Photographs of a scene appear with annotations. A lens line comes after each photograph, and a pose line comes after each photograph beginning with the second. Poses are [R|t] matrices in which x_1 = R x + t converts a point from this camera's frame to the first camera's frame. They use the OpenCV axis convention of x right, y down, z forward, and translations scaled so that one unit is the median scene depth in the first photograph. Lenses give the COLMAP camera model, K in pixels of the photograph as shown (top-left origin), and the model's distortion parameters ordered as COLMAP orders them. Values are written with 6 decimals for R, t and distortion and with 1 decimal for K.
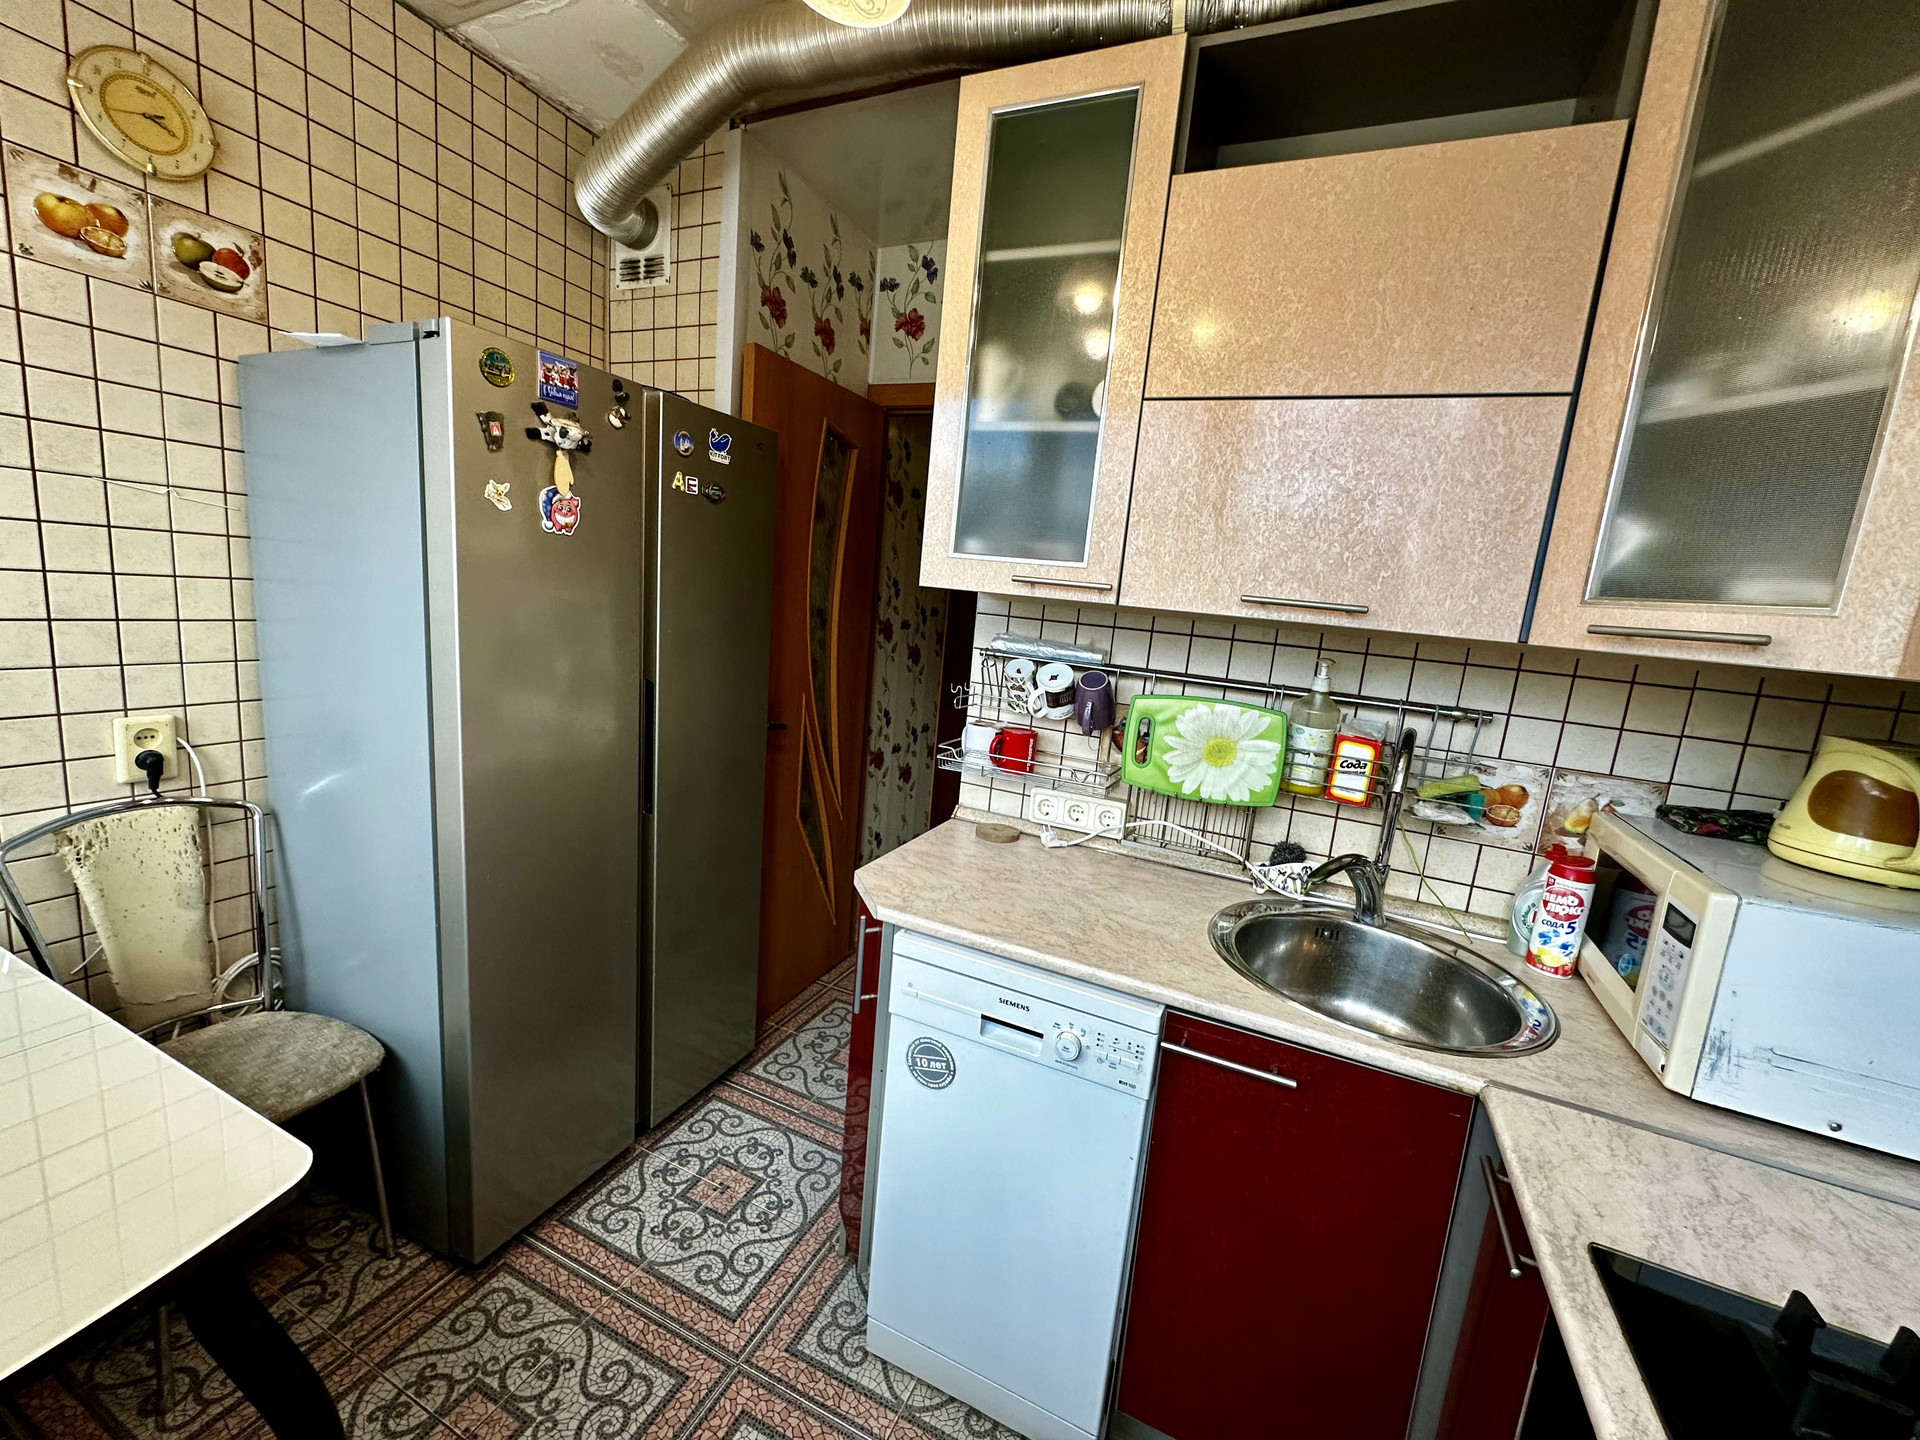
lens RADIAL K [[762.1, 0, 960.0], [0, 762.1, 720.0], [0, 0, 1]] dist [-0.000743, 0.000252]
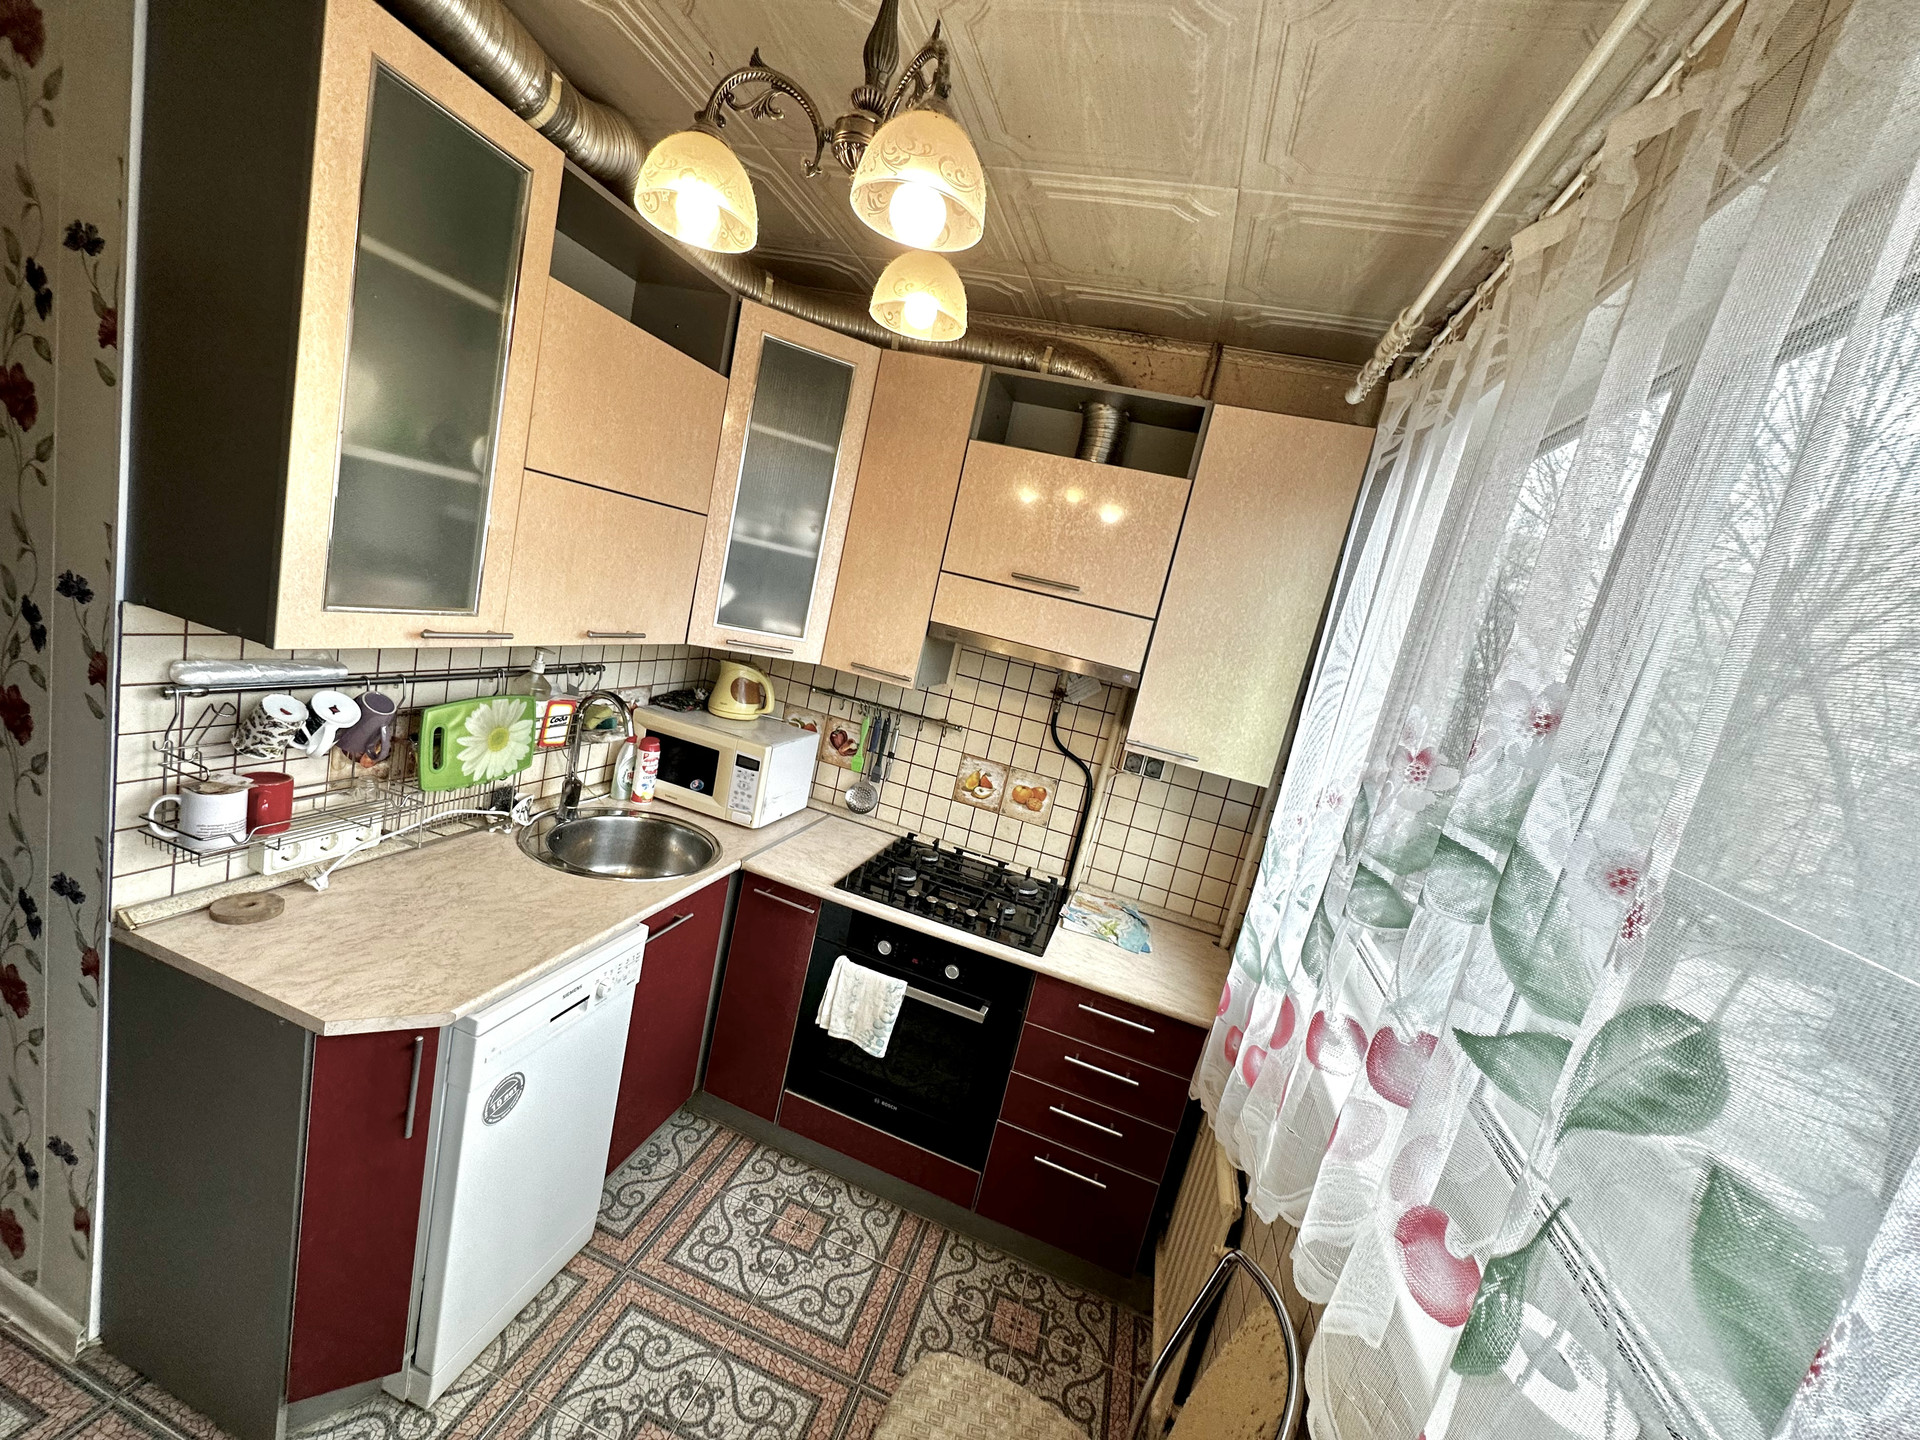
lens RADIAL K [[762.1, 0, 960.0], [0, 762.1, 720.0], [0, 0, 1]] dist [-0.000743, 0.000252]
pose [[-0.125240, -0.289039, 0.949090, -0.986385], [-0.069026, 0.956842, 0.282291, -0.420737], [-0.989722, -0.030158, -0.139786, 0.507529]]
